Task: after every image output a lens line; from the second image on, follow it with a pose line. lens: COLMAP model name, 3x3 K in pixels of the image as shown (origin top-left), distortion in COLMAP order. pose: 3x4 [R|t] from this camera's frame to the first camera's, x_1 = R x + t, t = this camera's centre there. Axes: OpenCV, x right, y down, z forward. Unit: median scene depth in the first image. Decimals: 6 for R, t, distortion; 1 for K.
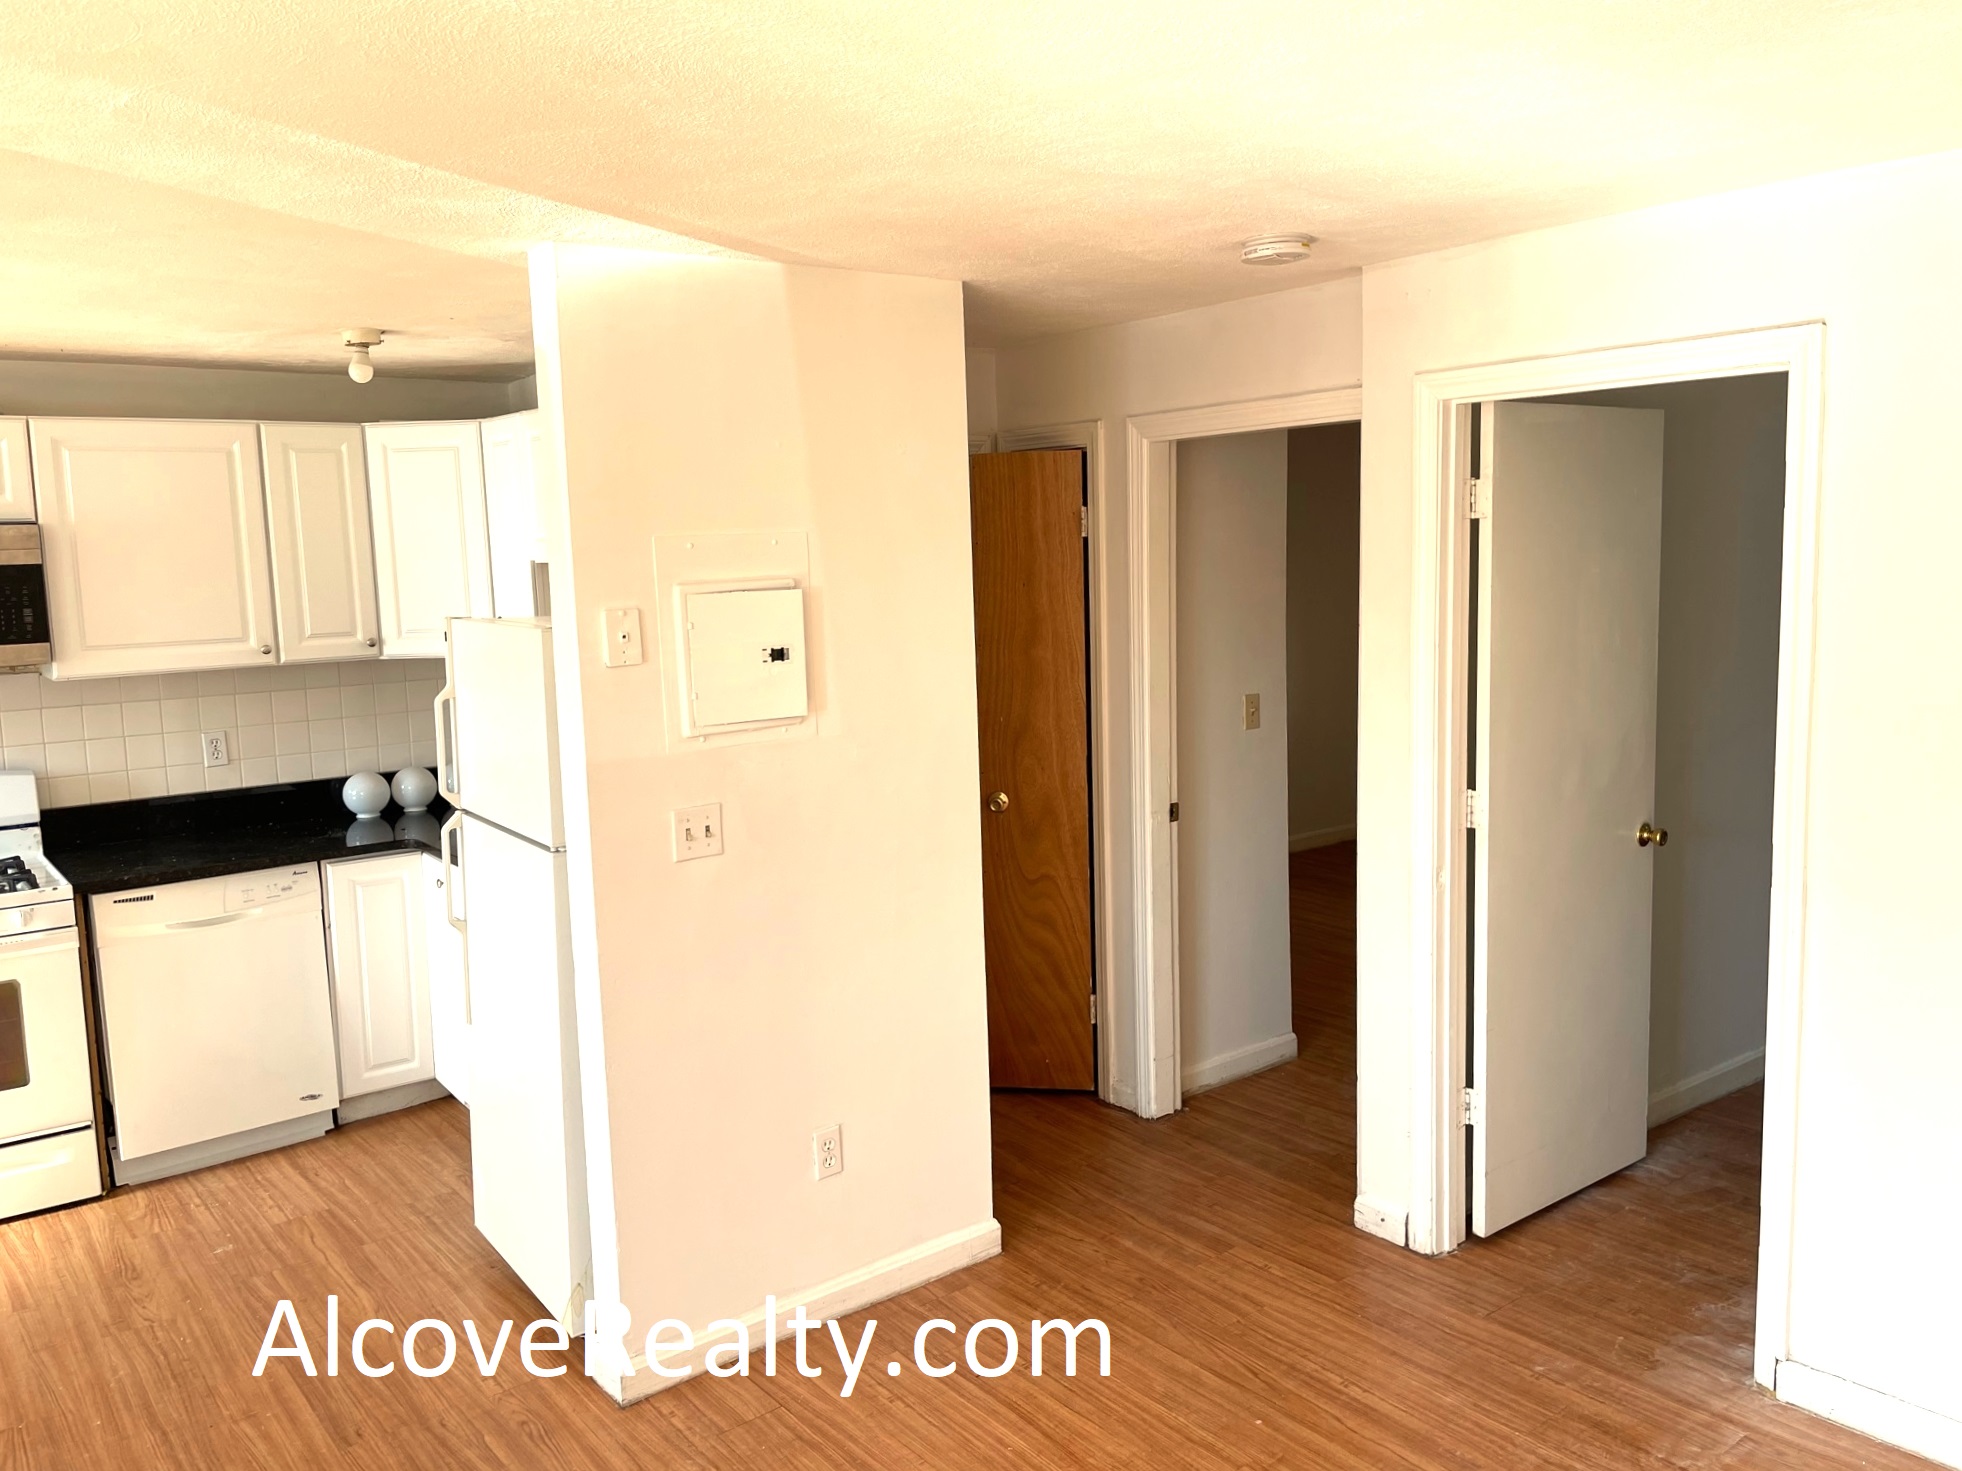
lens RADIAL K [[1501.2, 0, 953.9], [0, 1501.2, 728.9], [0, 0, 1]] dist [0.093221, -0.129125]
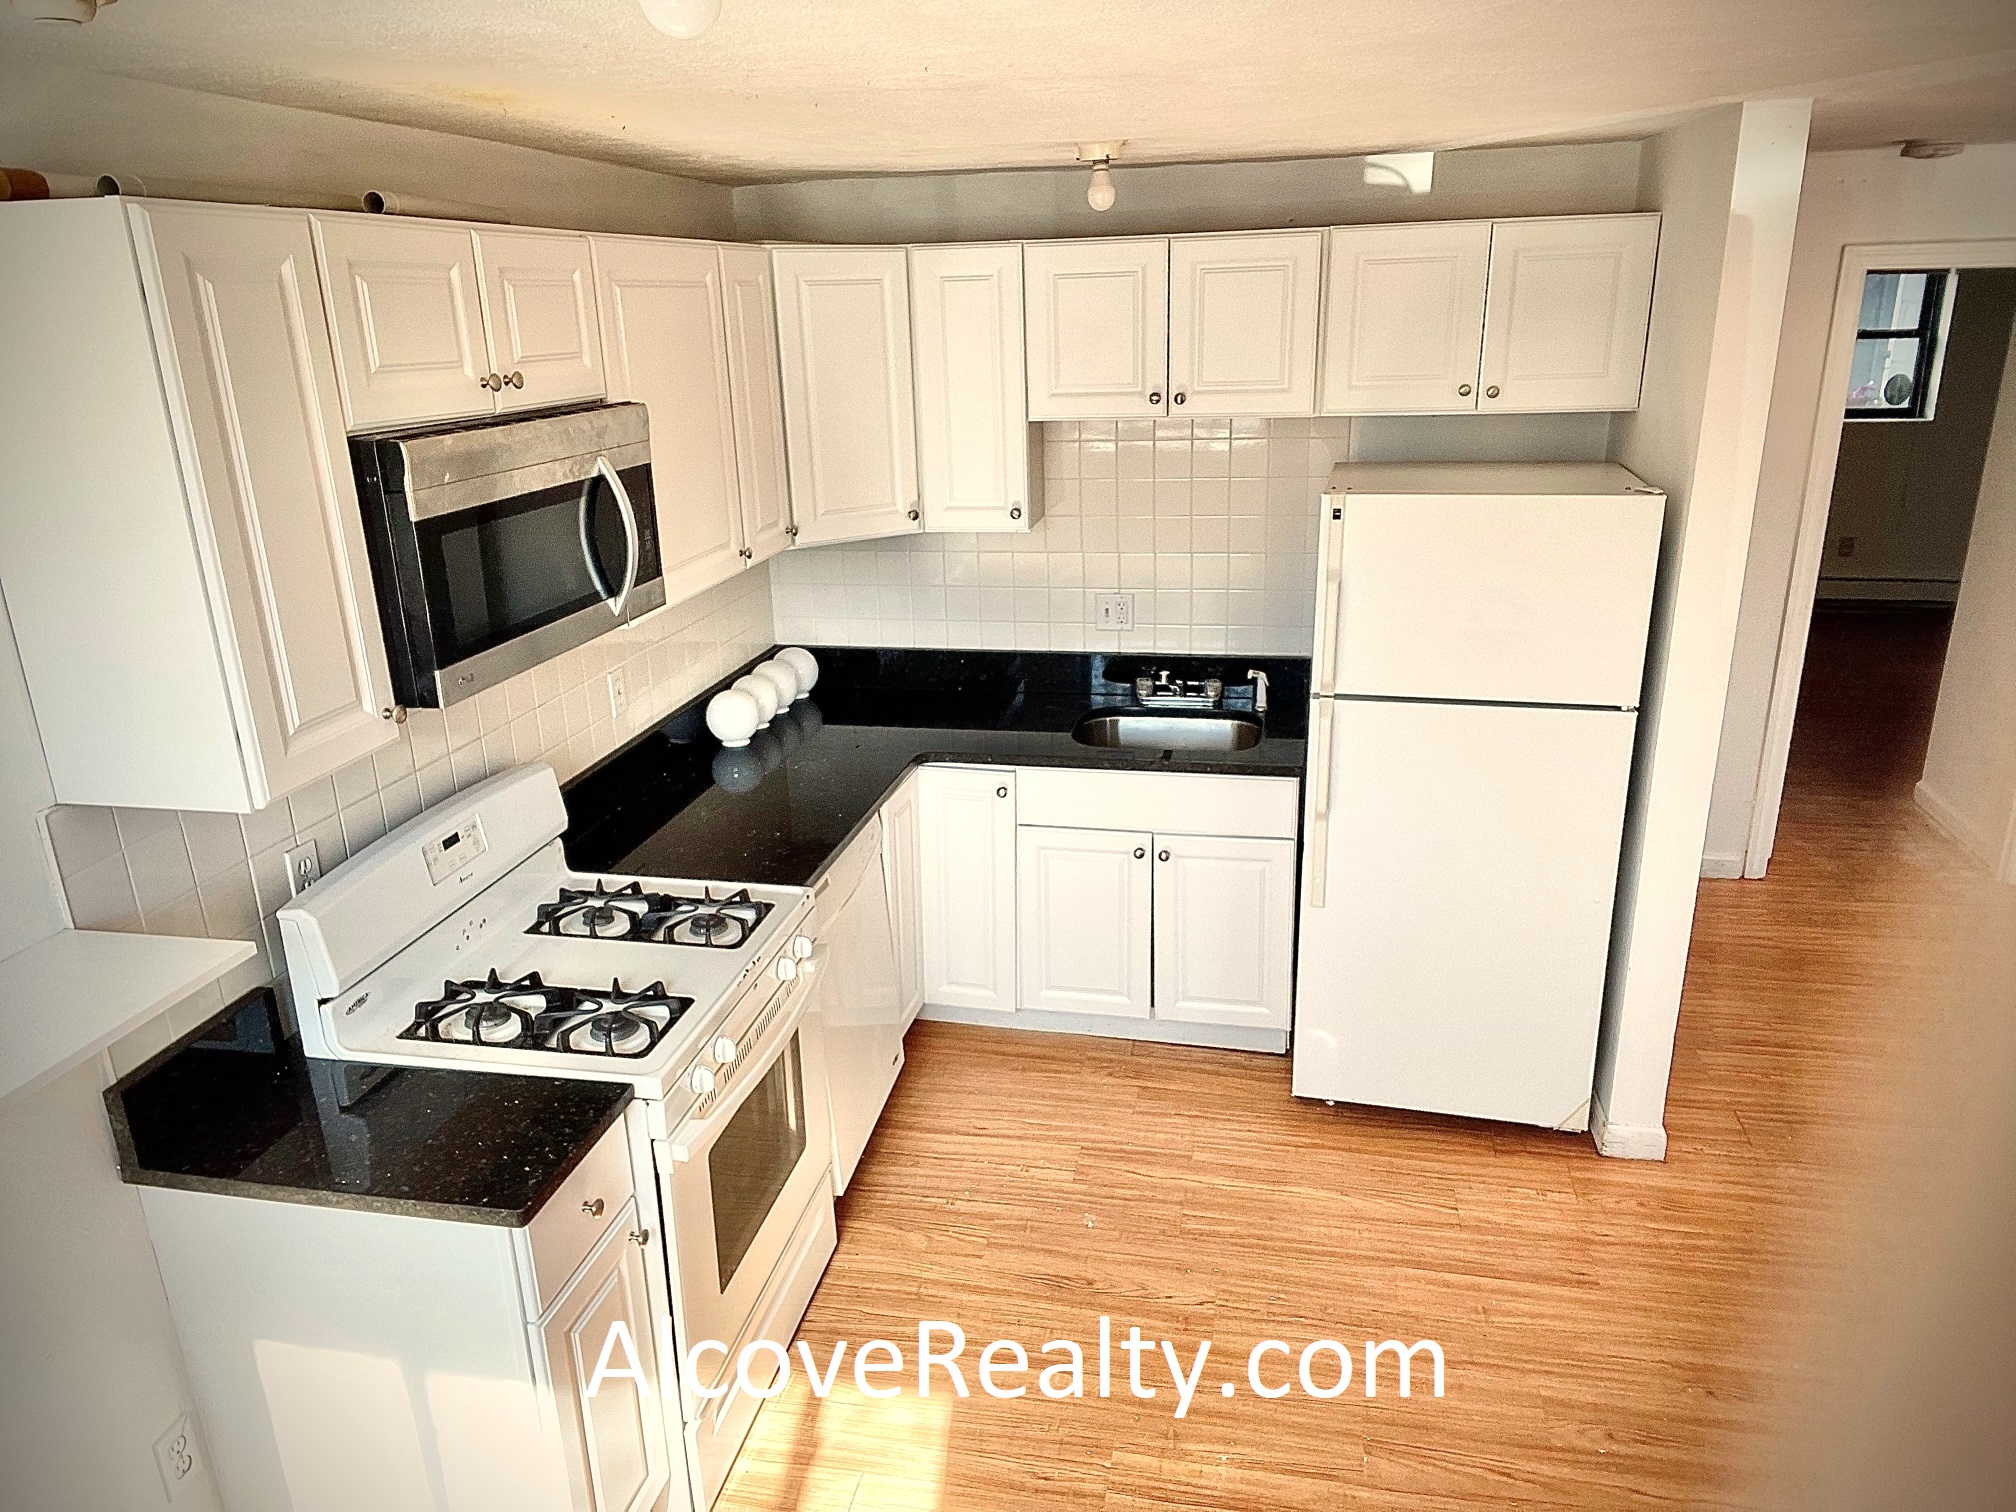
lens RADIAL K [[1345.7, 0, 1008.0], [0, 1345.7, 756.0], [0, 0, 1]] dist [0.037007, -0.000862]
pose [[0.756624, -0.204778, 0.620956, -0.878092], [0.086875, 0.972756, 0.214939, -0.095808], [-0.648053, -0.108682, 0.753801, 0.418682]]
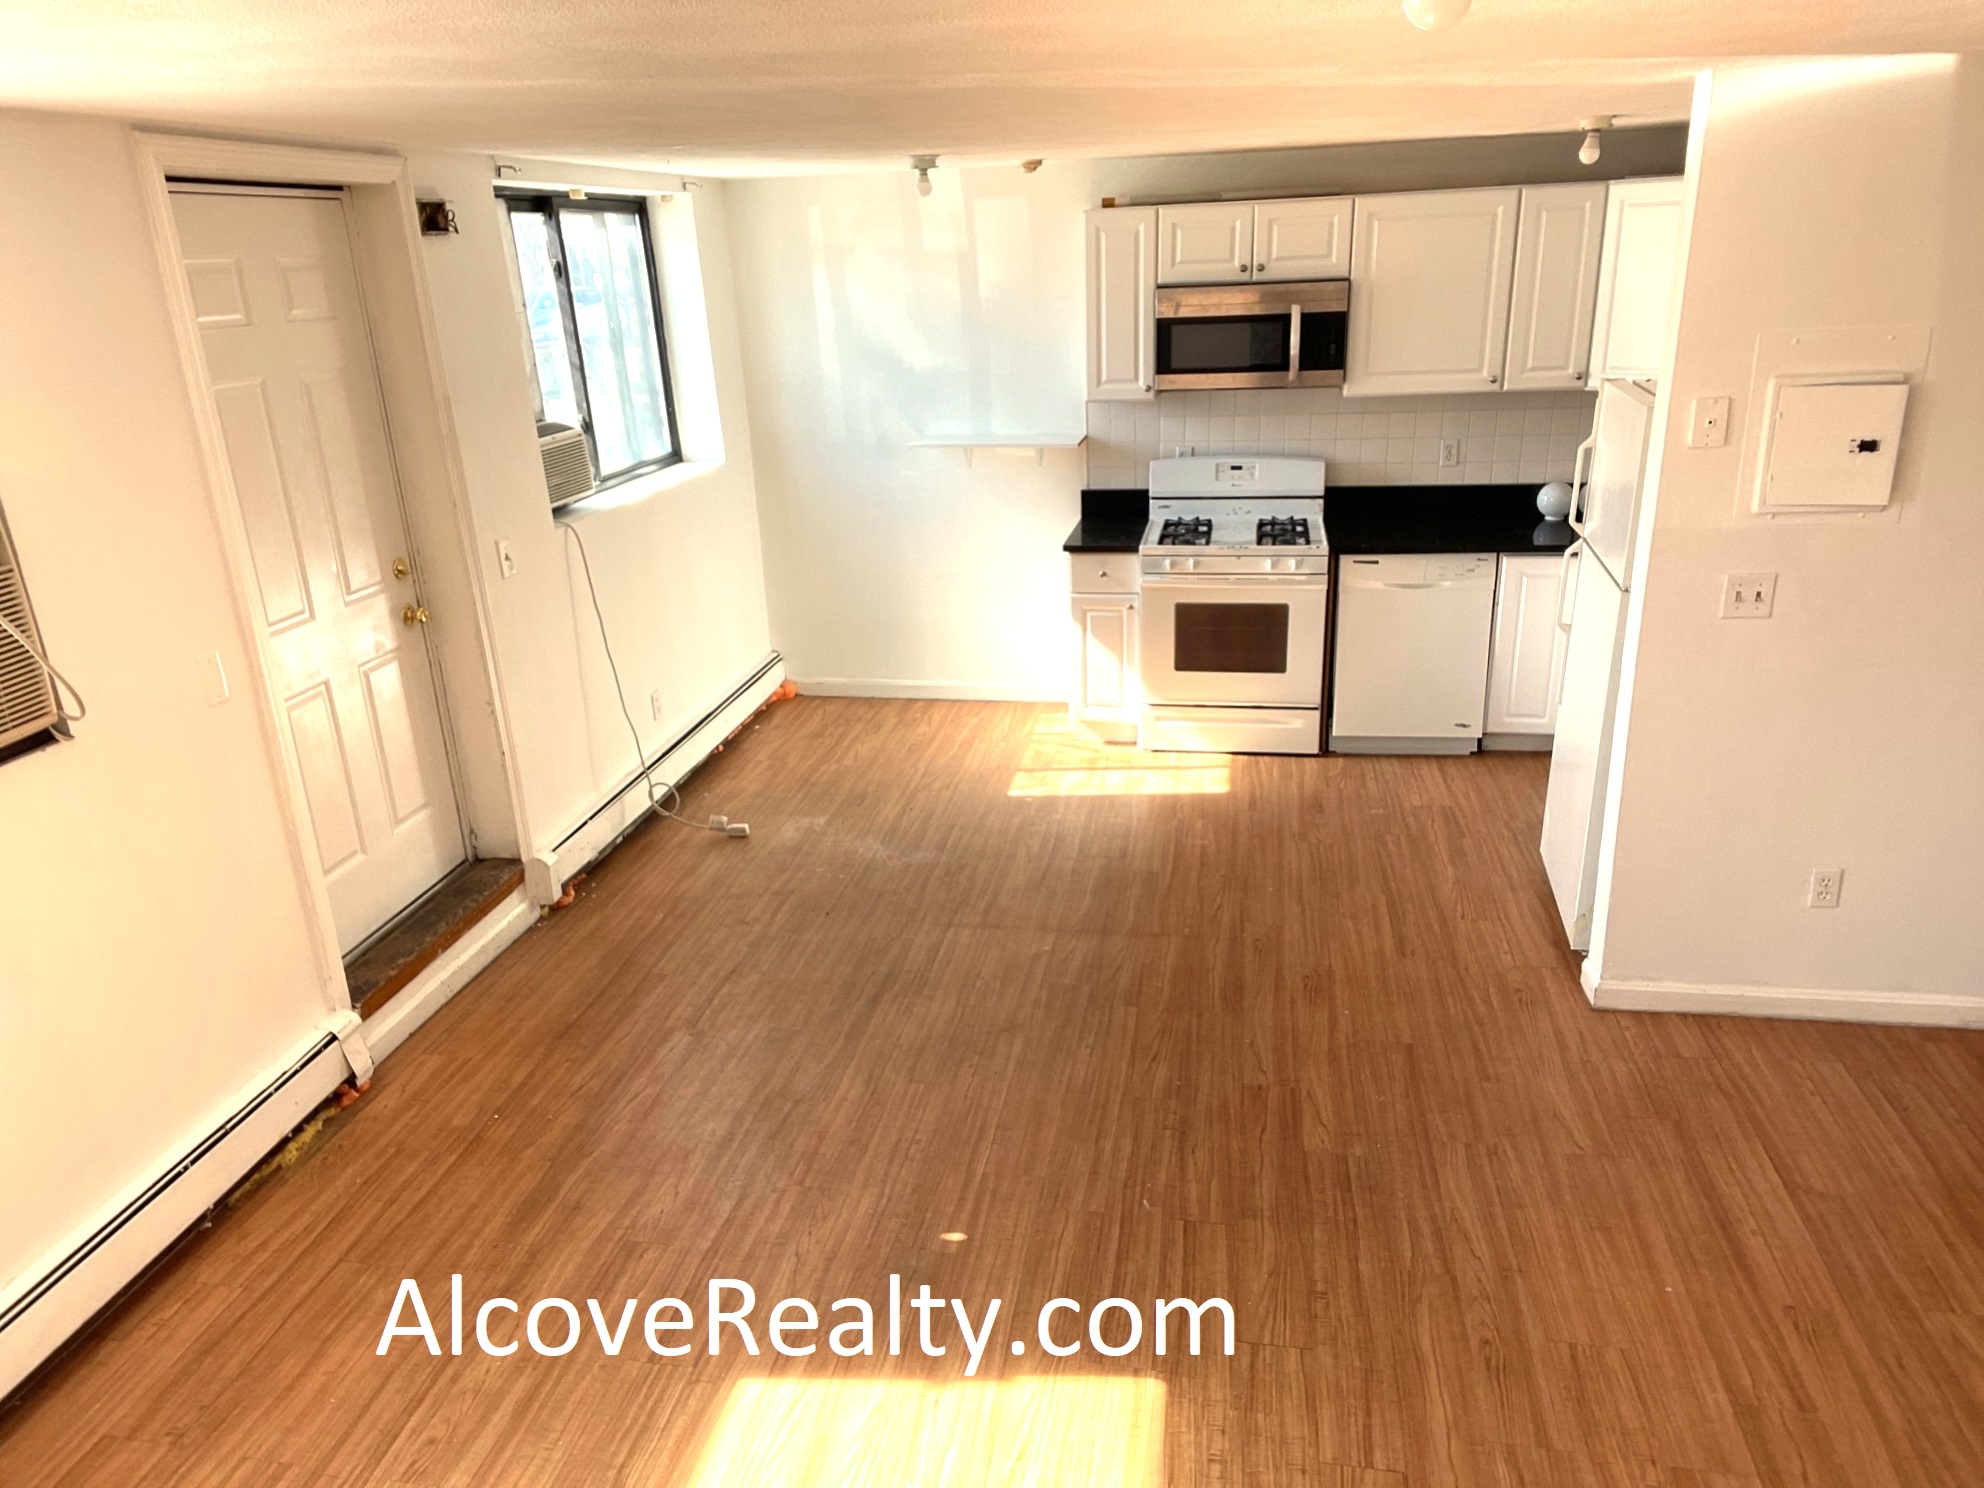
lens RADIAL K [[1323.4, 0, 992.0], [0, 1323.4, 744.0], [0, 0, 1]] dist [0.006338, 0.000625]
pose [[0.664612, 0.257038, -0.701586, 0.140373], [-0.066147, 0.955521, 0.287410, -0.057591], [0.744255, -0.144608, 0.652053, -0.088893]]
